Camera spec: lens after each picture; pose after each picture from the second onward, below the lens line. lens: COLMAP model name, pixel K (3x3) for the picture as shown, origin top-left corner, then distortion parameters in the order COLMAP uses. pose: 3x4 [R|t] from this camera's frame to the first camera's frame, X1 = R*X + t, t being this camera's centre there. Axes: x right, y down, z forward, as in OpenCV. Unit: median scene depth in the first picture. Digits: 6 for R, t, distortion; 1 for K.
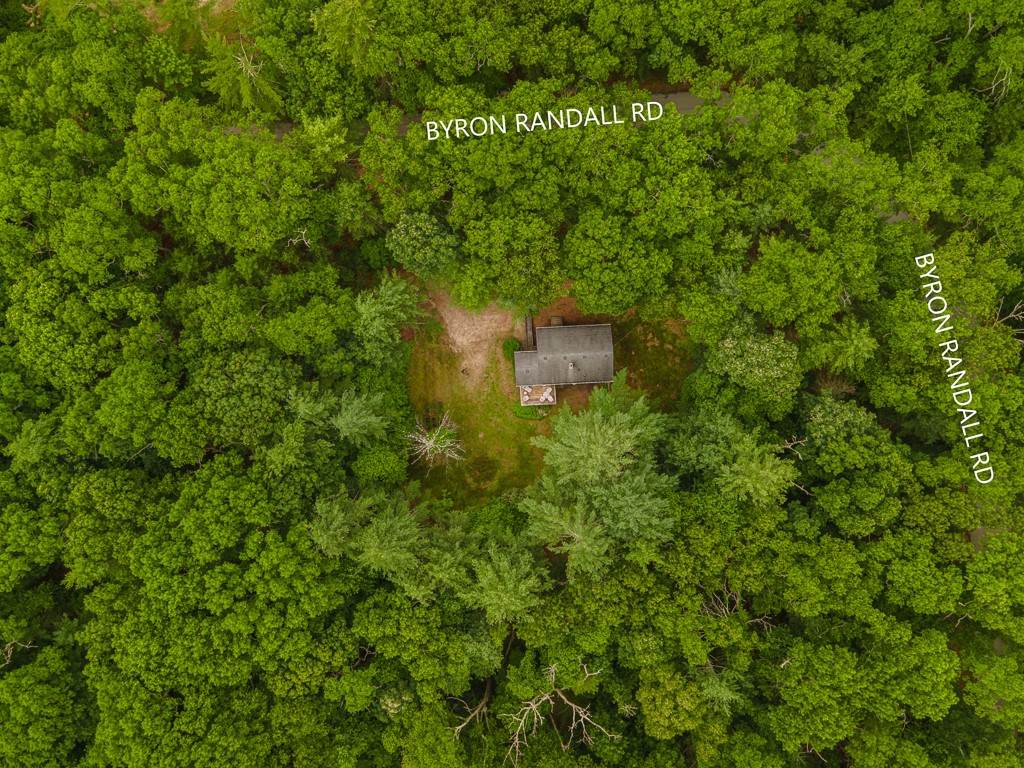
lens RADIAL K [[738.1, 0, 511.1], [0, 738.1, 382.5], [0, 0, 1]] dist [0.044427, -0.001353]
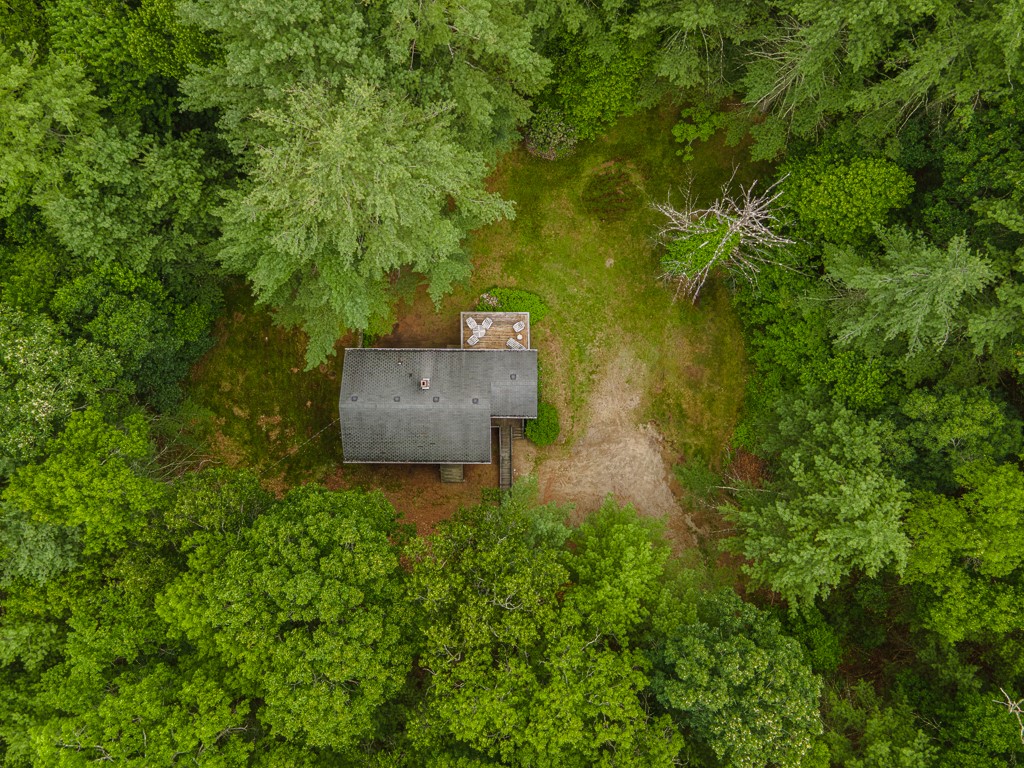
lens RADIAL K [[738.1, 0, 508.7], [0, 738.1, 379.4], [0, 0, 1]] dist [0.044427, -0.001353]
pose [[-0.997785, -0.056267, 0.035477, 0.008214], [0.056901, -0.998233, 0.017117, -0.027392], [0.034452, 0.019098, 0.999224, 0.550517]]
